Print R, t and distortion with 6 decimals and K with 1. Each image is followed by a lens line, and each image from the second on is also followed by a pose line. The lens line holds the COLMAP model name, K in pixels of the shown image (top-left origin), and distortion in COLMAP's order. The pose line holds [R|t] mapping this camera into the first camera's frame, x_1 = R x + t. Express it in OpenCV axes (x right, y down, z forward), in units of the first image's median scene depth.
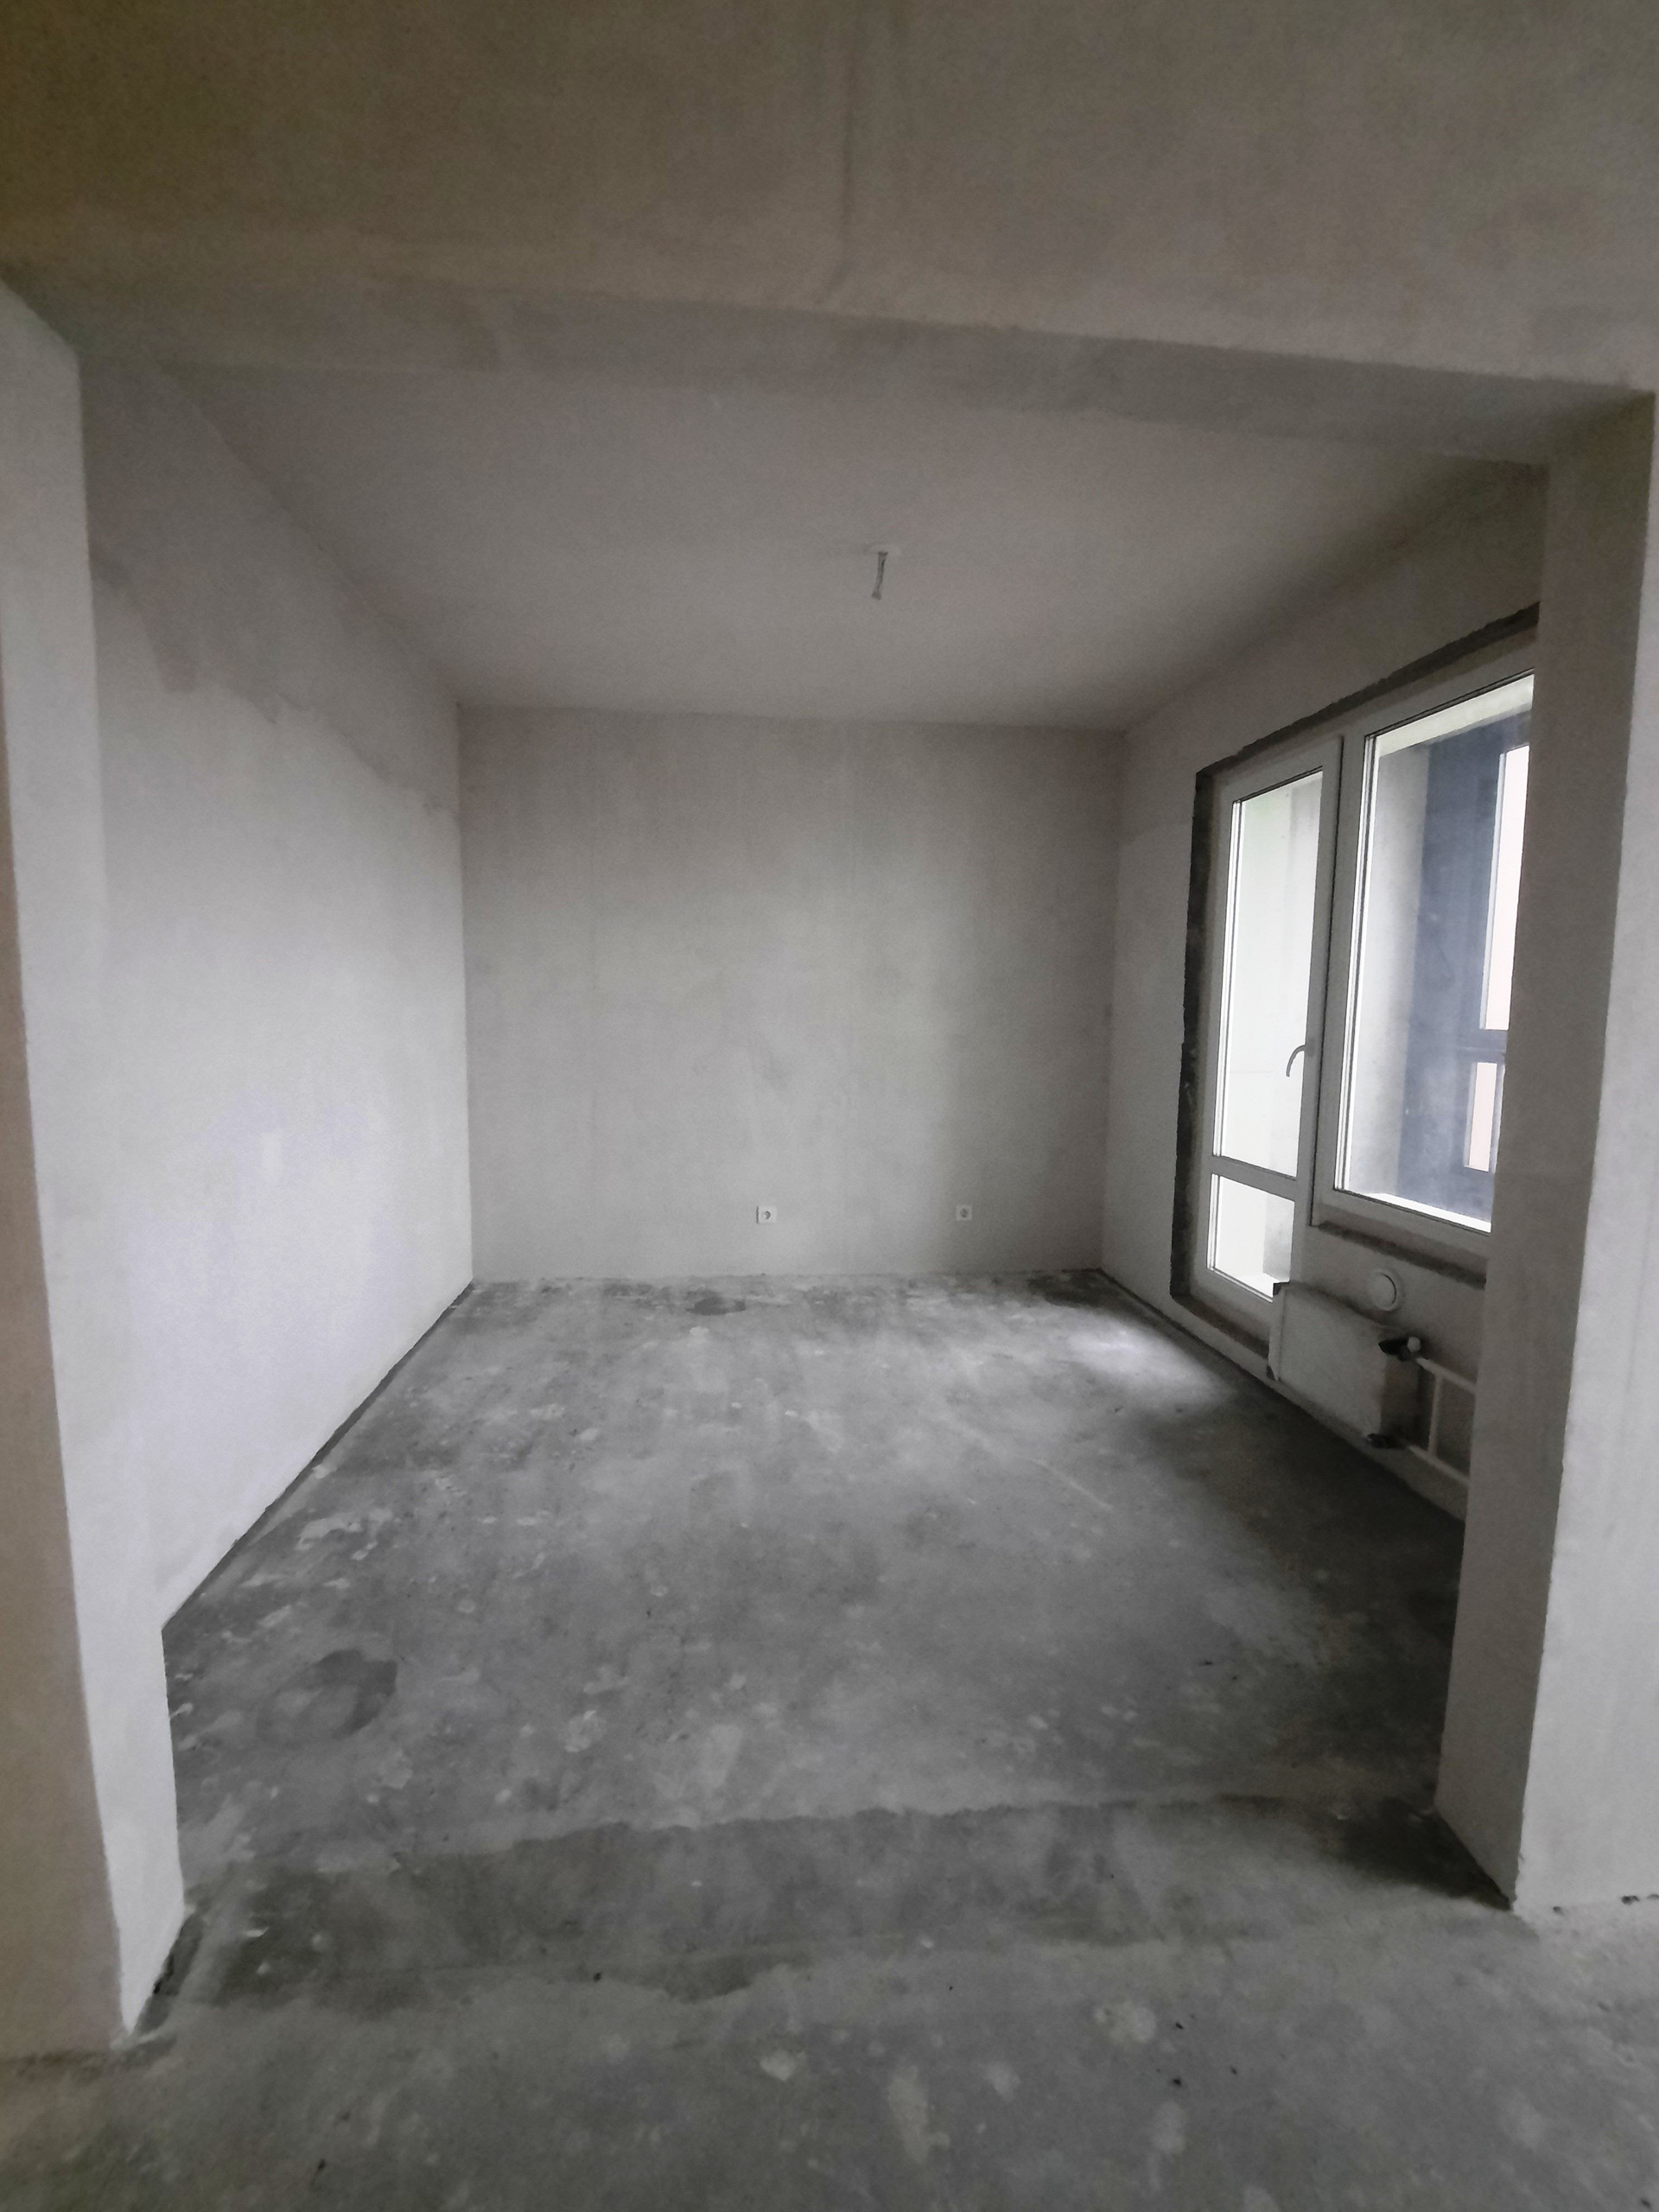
lens RADIAL K [[888.4, 0, 814.4], [0, 888.4, 1086.3], [0, 0, 1]] dist [-0.016538, -0.000074]
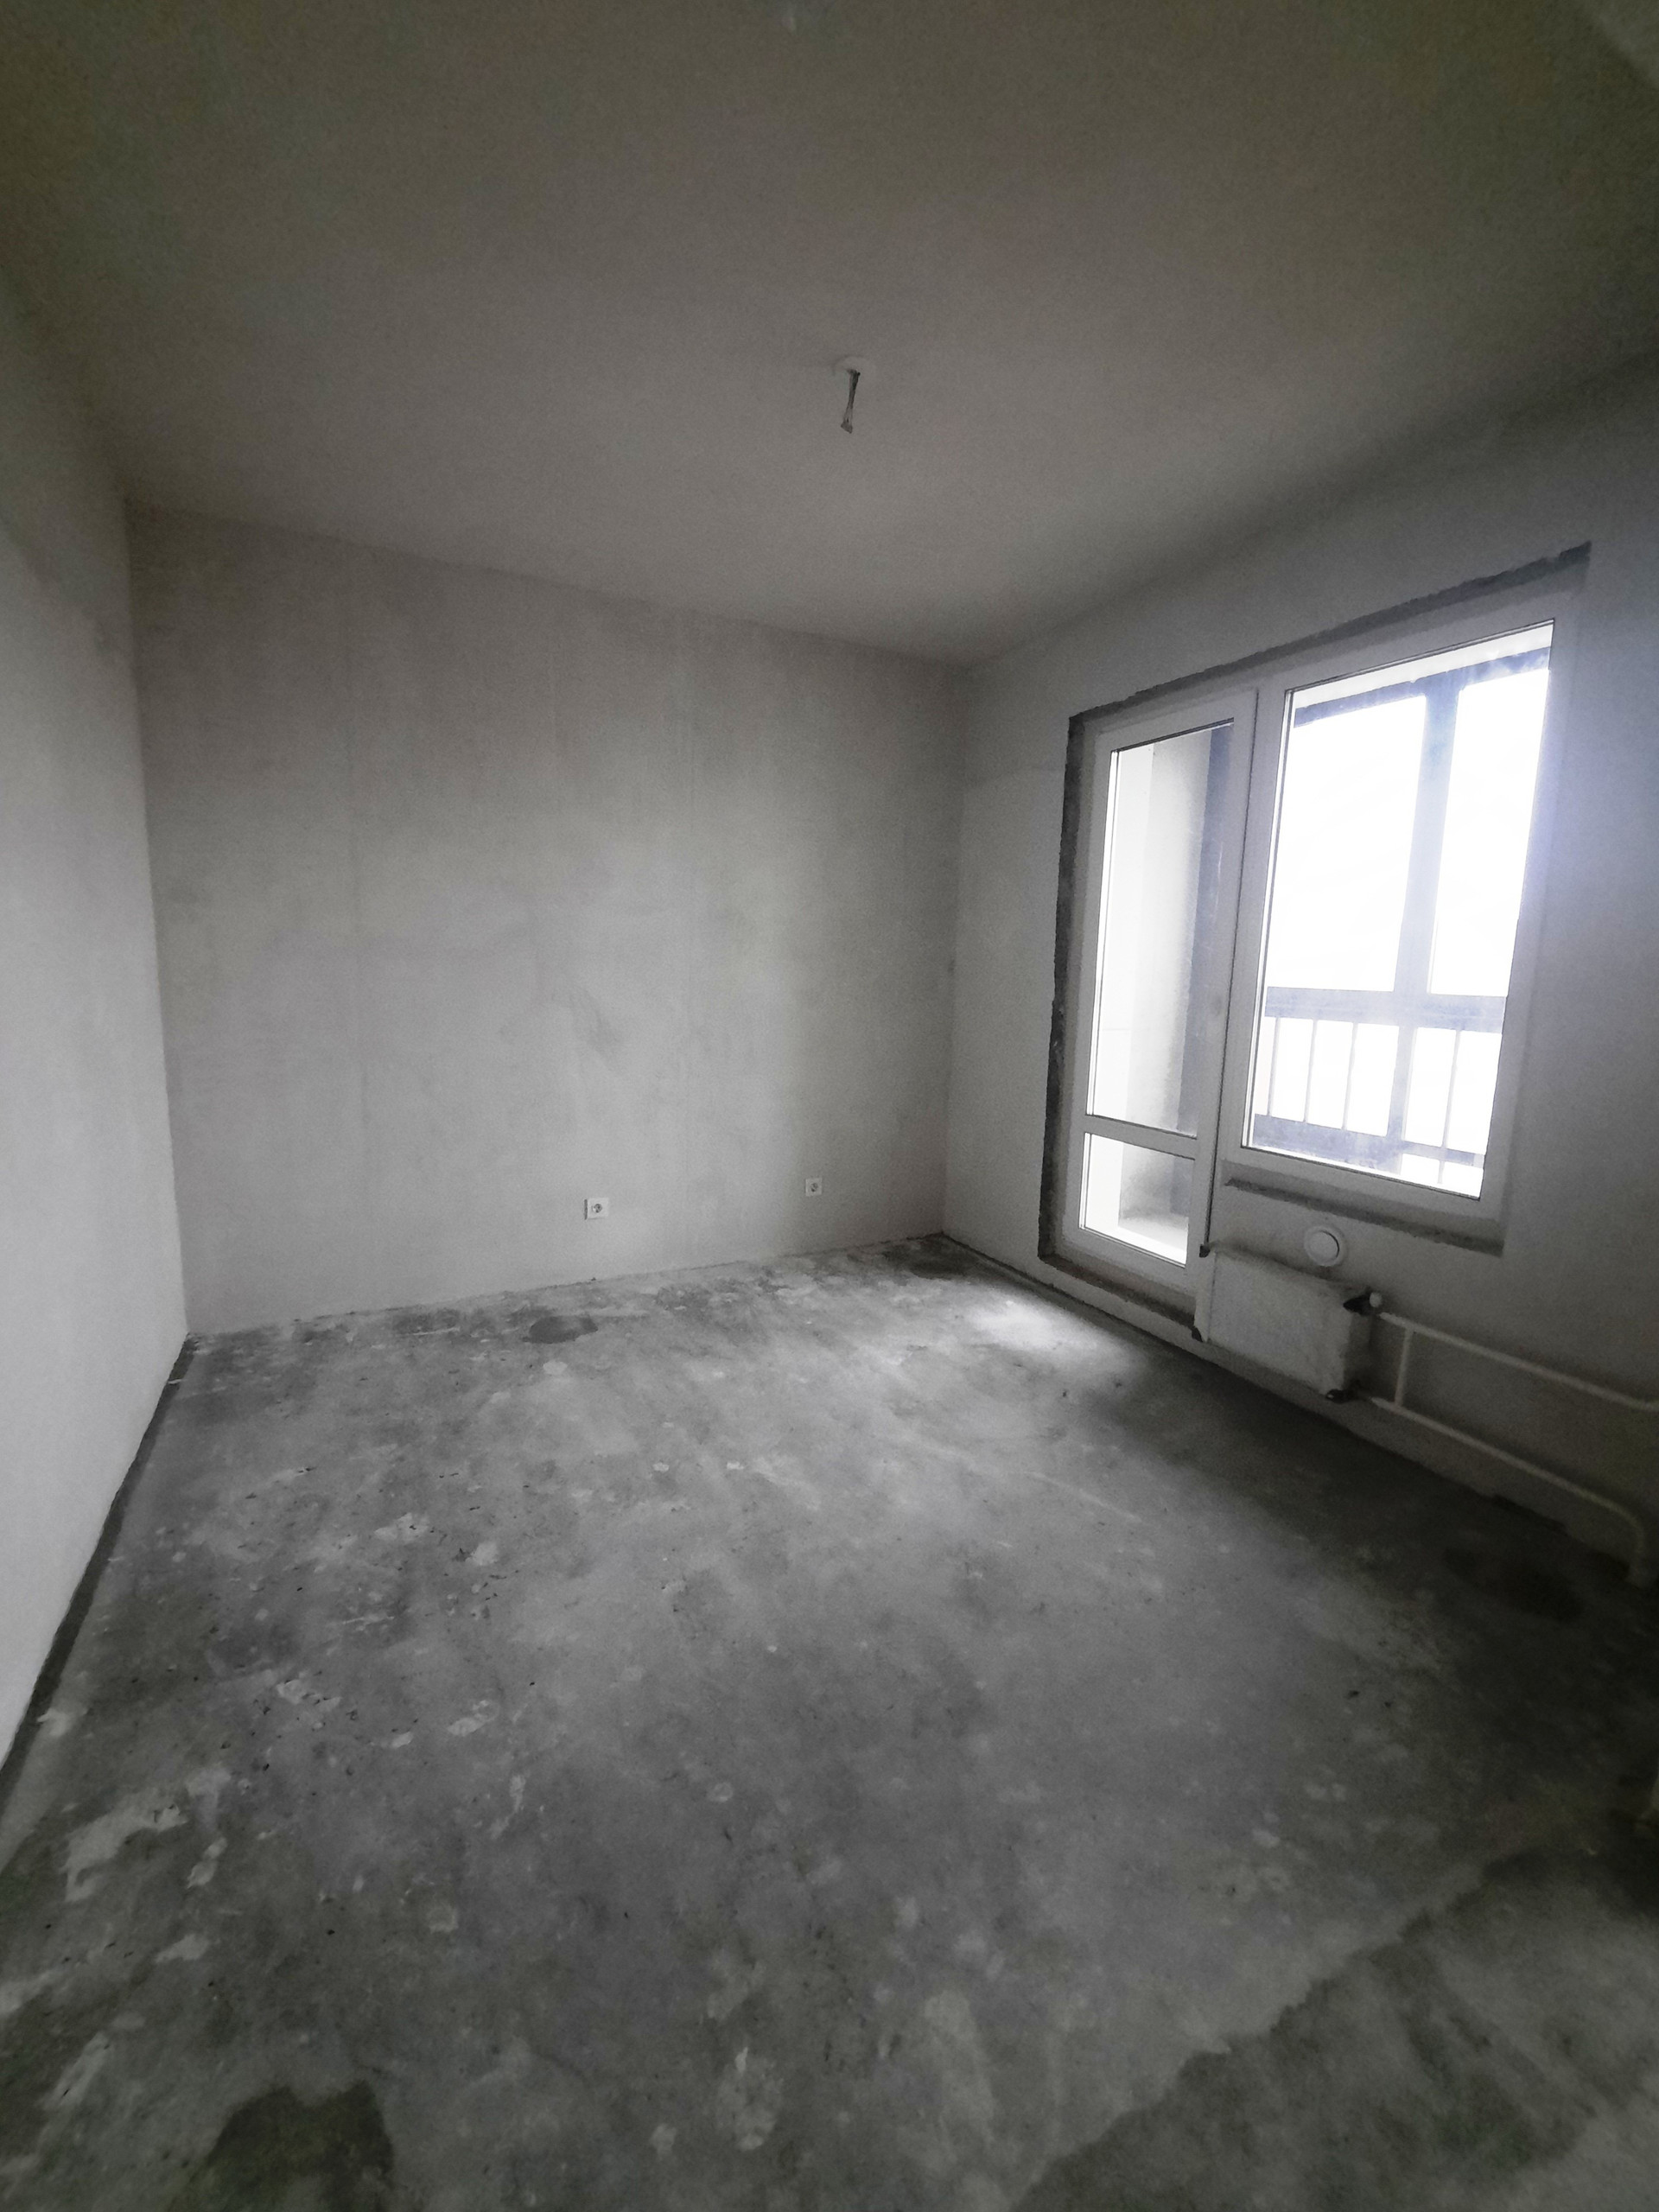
lens RADIAL K [[888.4, 0, 814.4], [0, 888.4, 1086.3], [0, 0, 1]] dist [-0.016538, -0.000074]
pose [[0.933315, -0.039177, 0.356915, -0.216442], [0.018524, 0.997960, 0.061103, -0.022480], [-0.358581, -0.050417, 0.932136, 0.222315]]
